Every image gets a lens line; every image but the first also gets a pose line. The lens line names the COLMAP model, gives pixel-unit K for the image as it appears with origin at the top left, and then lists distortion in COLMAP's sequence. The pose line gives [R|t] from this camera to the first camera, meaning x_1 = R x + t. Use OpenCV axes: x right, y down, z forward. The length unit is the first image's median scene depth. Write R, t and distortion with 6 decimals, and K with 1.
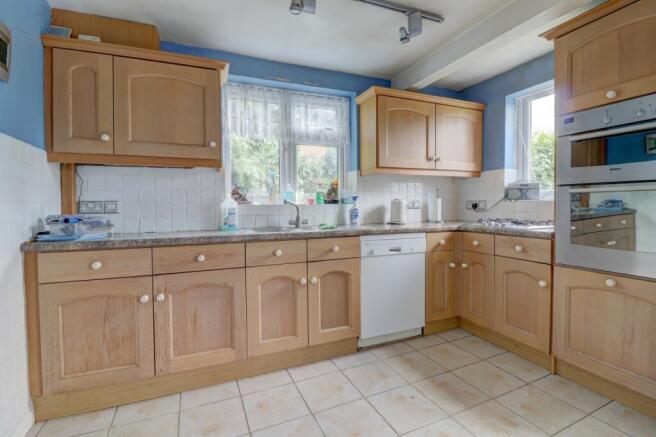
lens RADIAL K [[313.1, 0, 330.2], [0, 313.1, 214.9], [0, 0, 1]] dist [-0.002853, -0.000802]
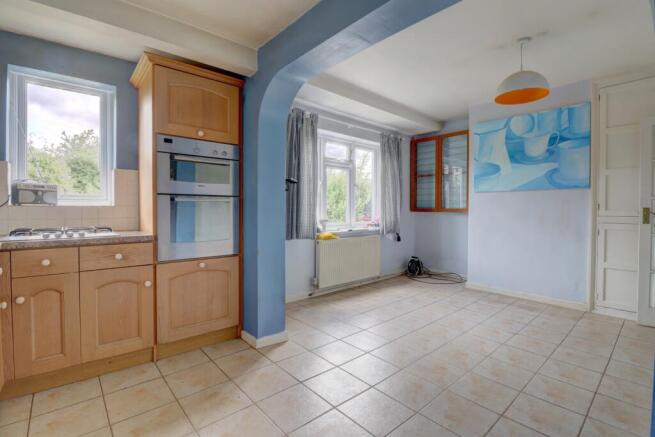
lens RADIAL K [[312.6, 0, 329.7], [0, 312.6, 214.9], [0, 0, 1]] dist [-0.002853, -0.000802]
pose [[-0.292164, -0.014483, 0.956258, -0.486753], [0.026807, 0.999368, 0.023327, -0.024267], [-0.955992, 0.032450, -0.291592, 0.651939]]
